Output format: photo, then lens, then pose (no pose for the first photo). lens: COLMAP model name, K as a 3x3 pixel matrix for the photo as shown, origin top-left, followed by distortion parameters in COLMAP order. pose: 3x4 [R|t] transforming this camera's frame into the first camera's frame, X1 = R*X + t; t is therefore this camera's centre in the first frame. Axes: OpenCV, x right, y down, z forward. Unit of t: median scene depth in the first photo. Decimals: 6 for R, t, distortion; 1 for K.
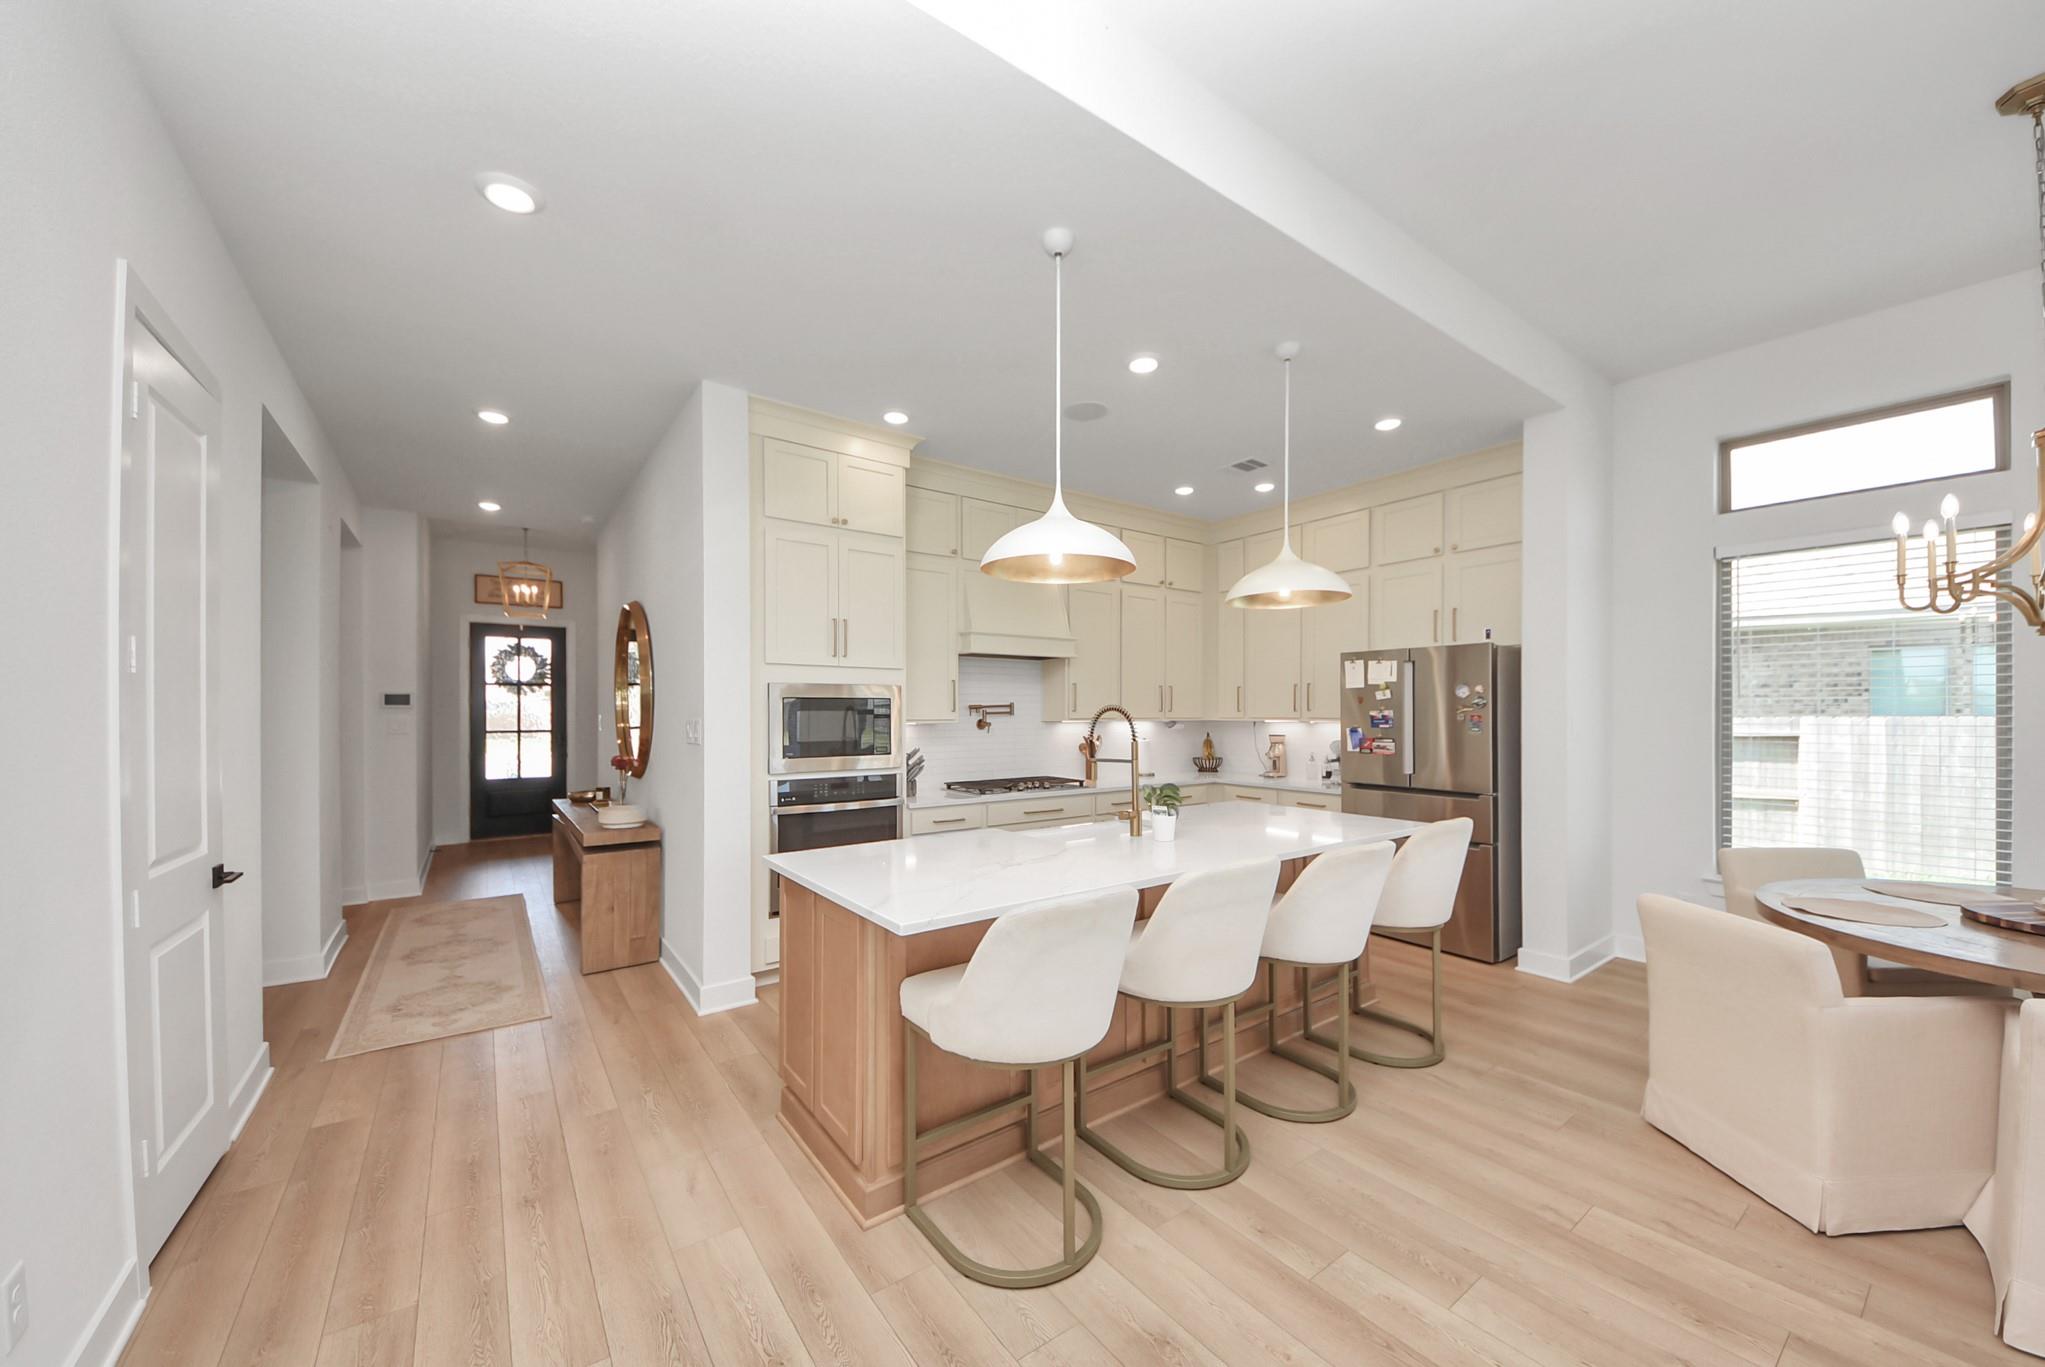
lens RADIAL K [[734.3, 0, 1027.1], [0, 734.3, 713.6], [0, 0, 1]] dist [-0.012443, -0.003001]
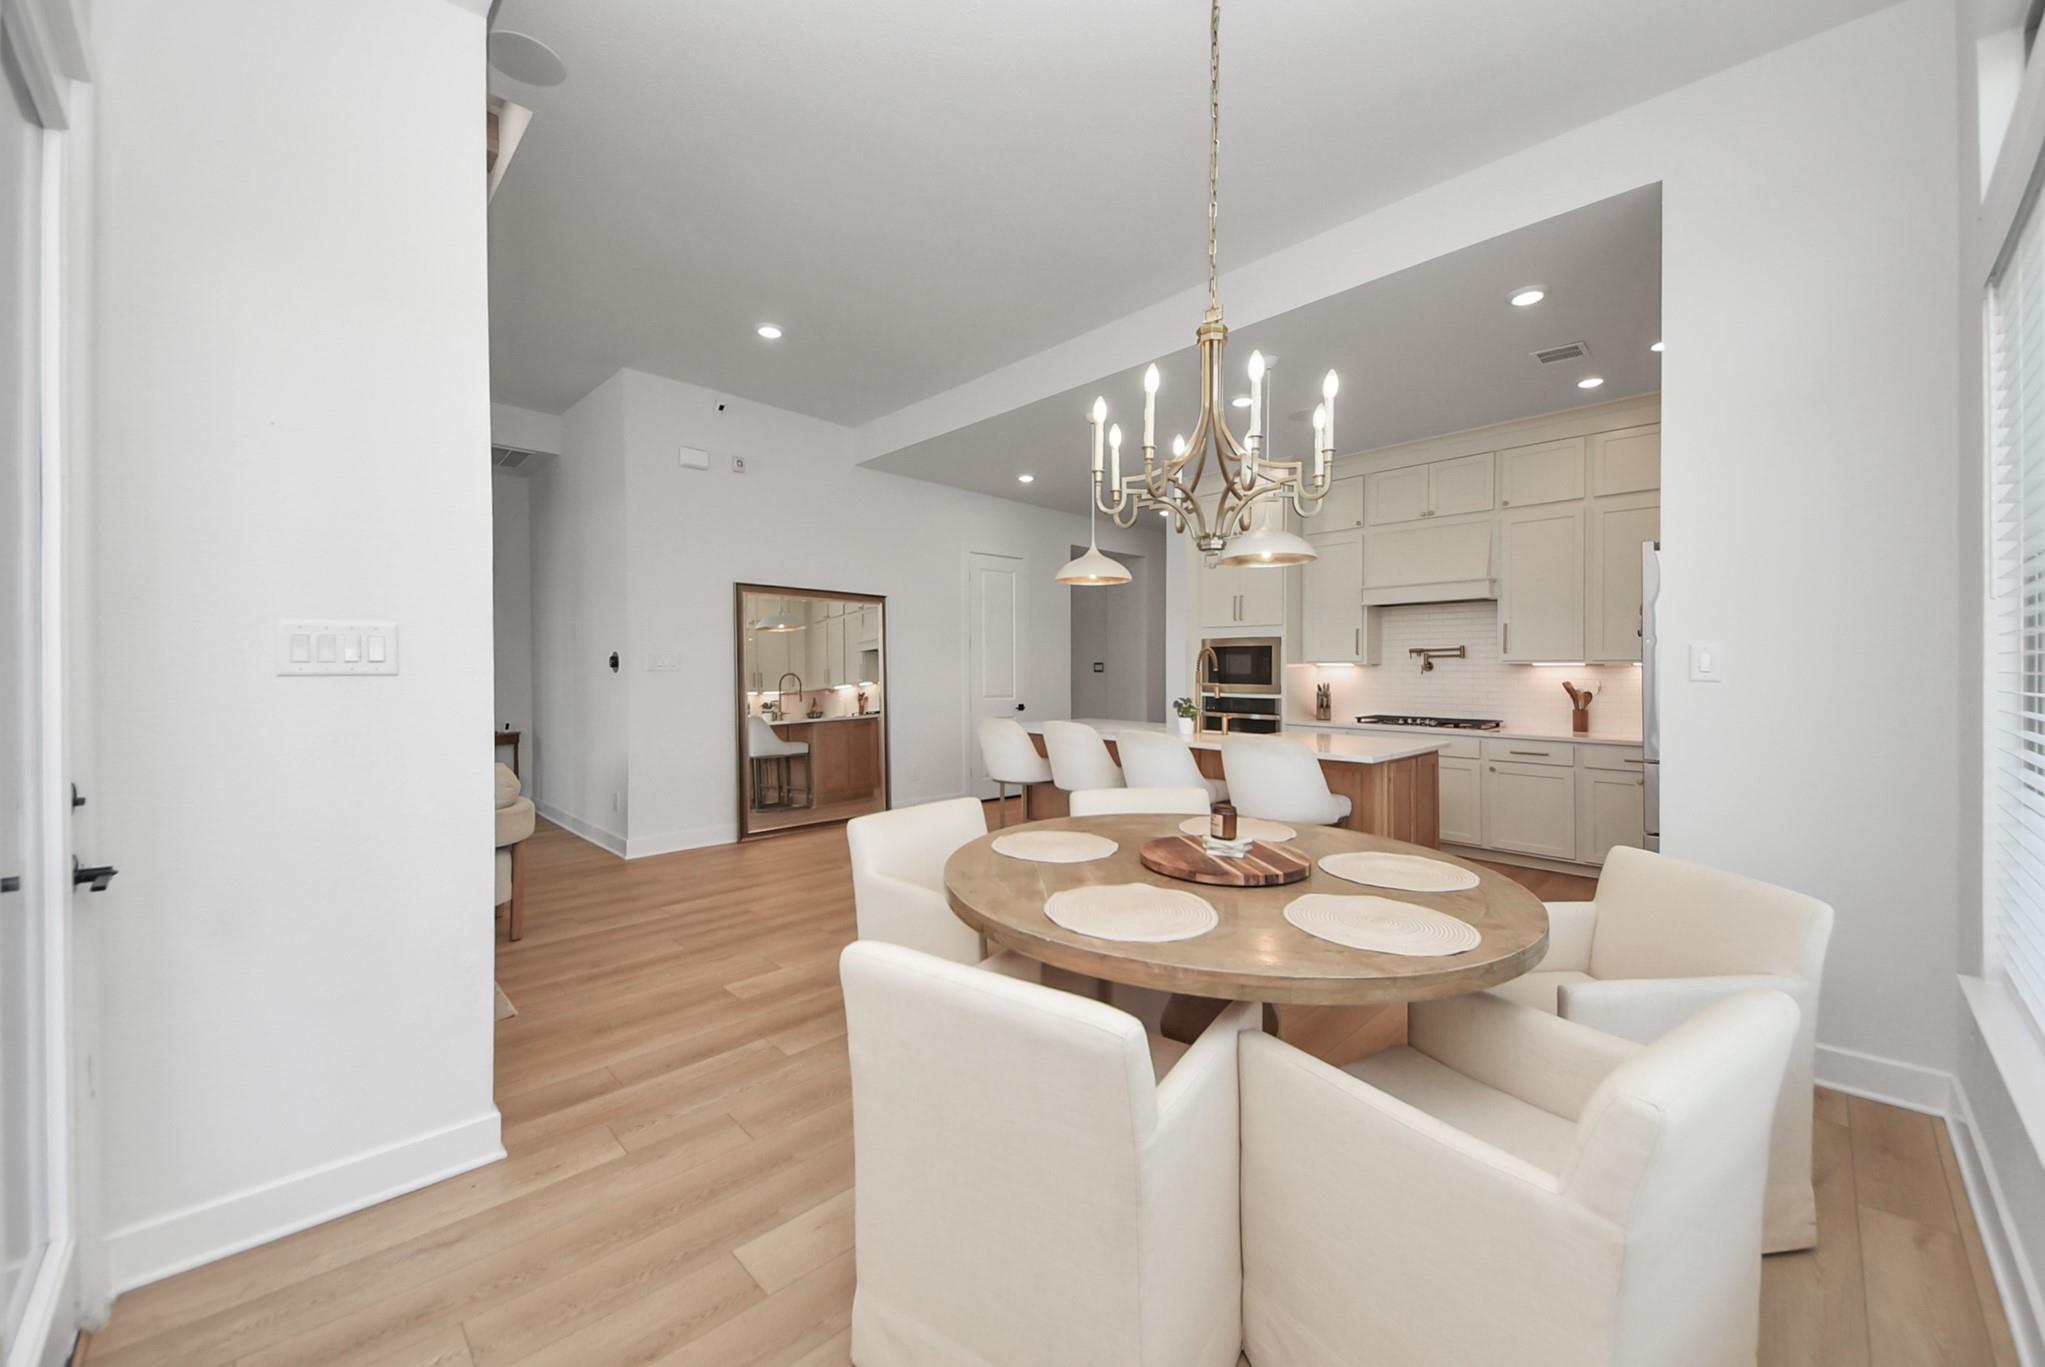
lens RADIAL K [[734.3, 0, 1040.0], [0, 734.3, 669.7], [0, 0, 1]] dist [-0.012443, -0.003001]
pose [[0.141499, 0.006136, -0.989919, 1.061663], [-0.006172, 0.999967, 0.005316, 0.019800], [0.989919, 0.005357, 0.141532, 0.302636]]
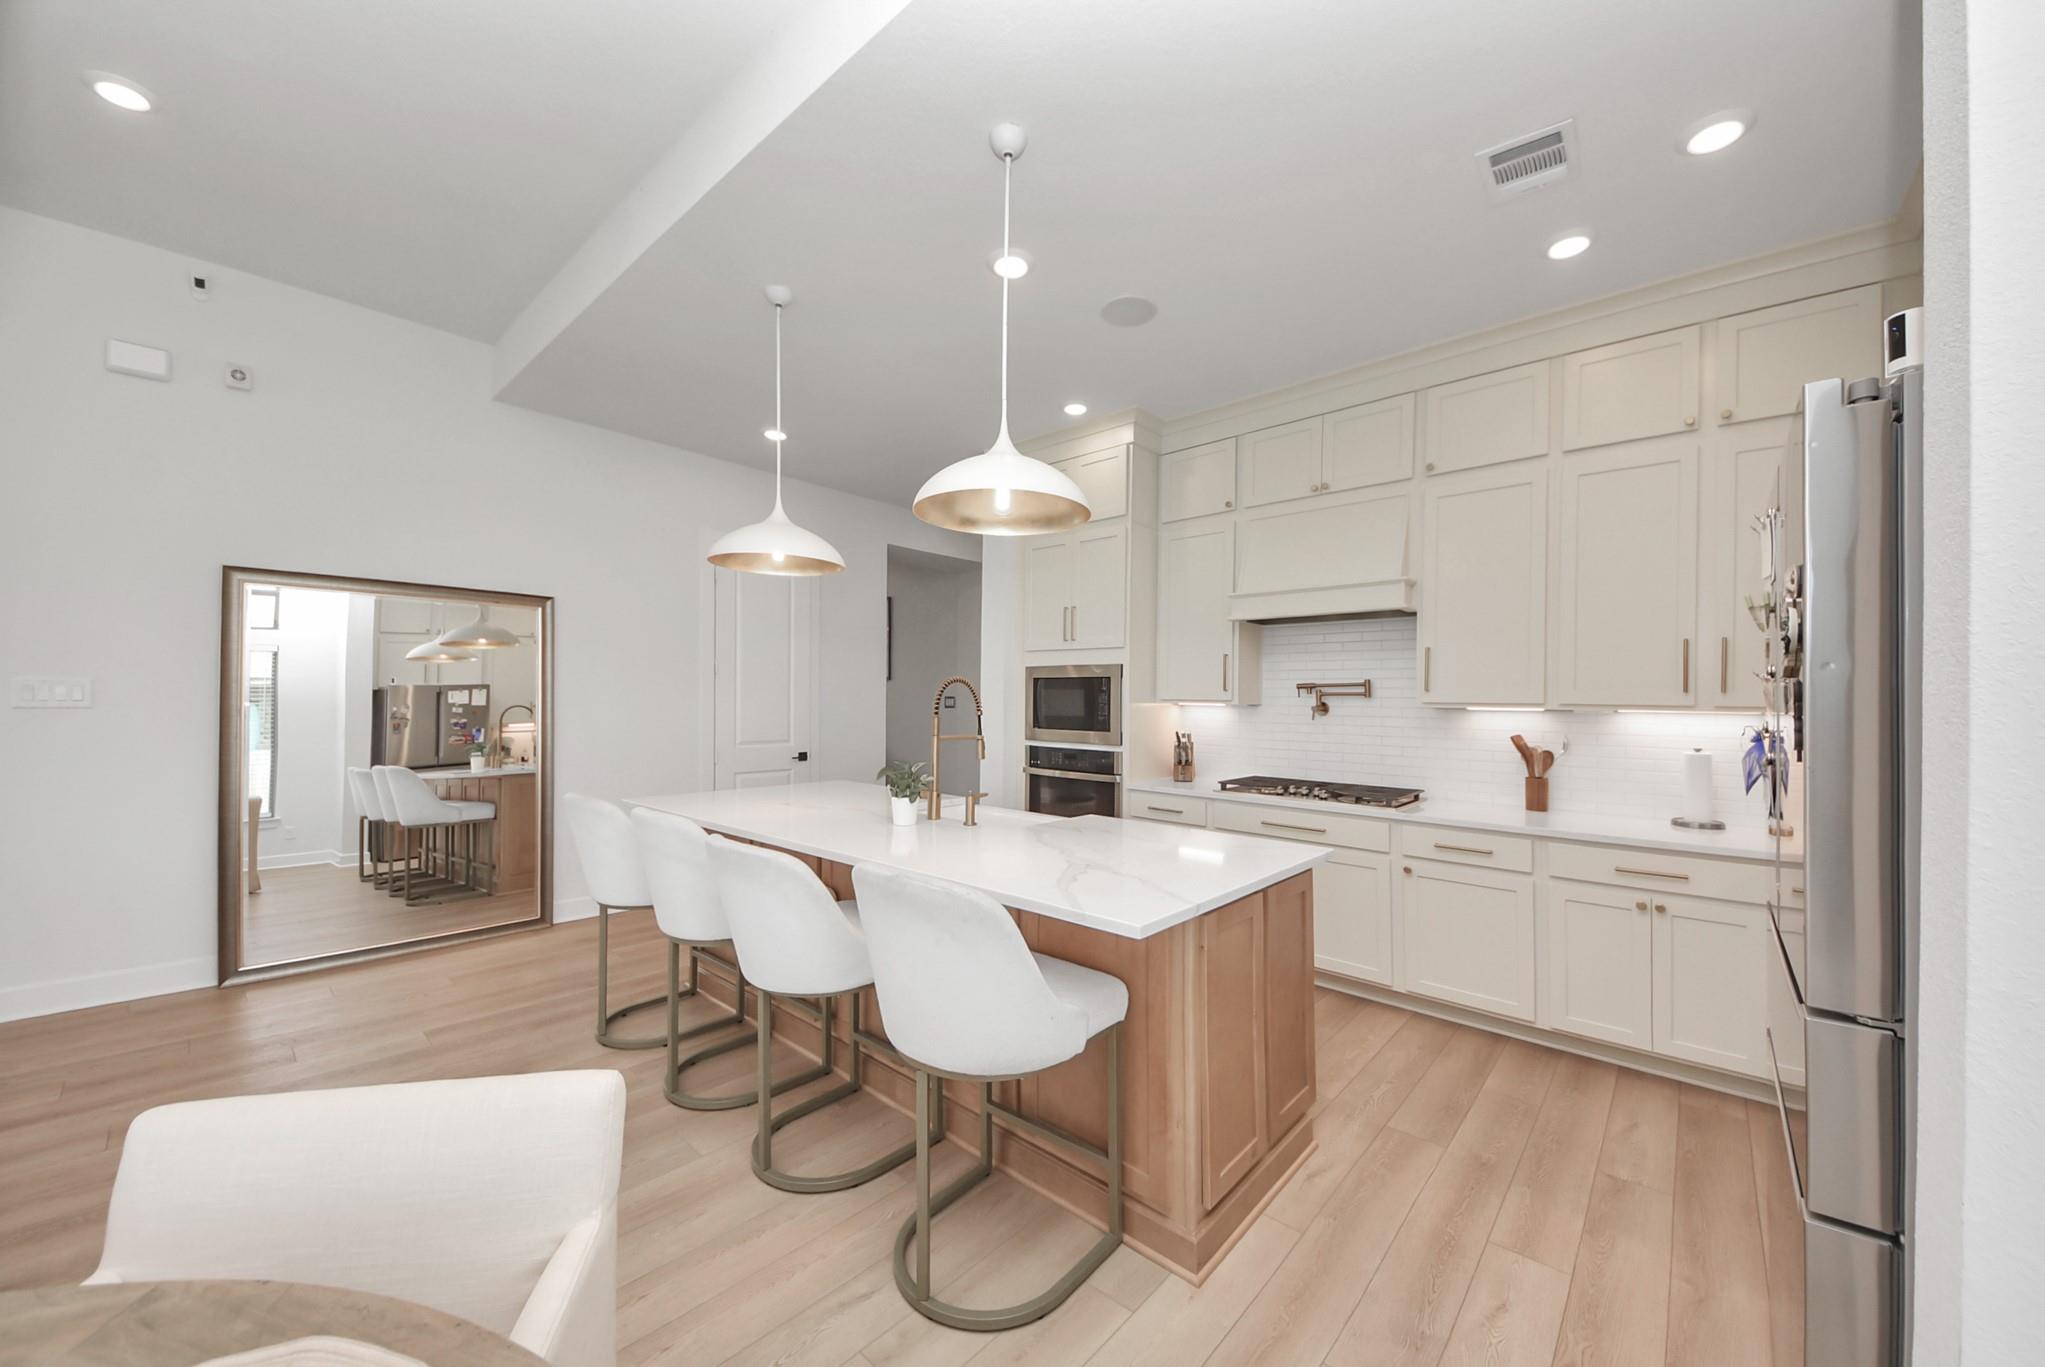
lens RADIAL K [[734.3, 0, 1030.5], [0, 734.3, 697.4], [0, 0, 1]] dist [-0.012443, -0.003001]
pose [[0.201917, 0.002223, -0.979400, 0.707145], [-0.016107, 0.999870, -0.001051, 0.009683], [0.979270, 0.015988, 0.201926, 0.616027]]
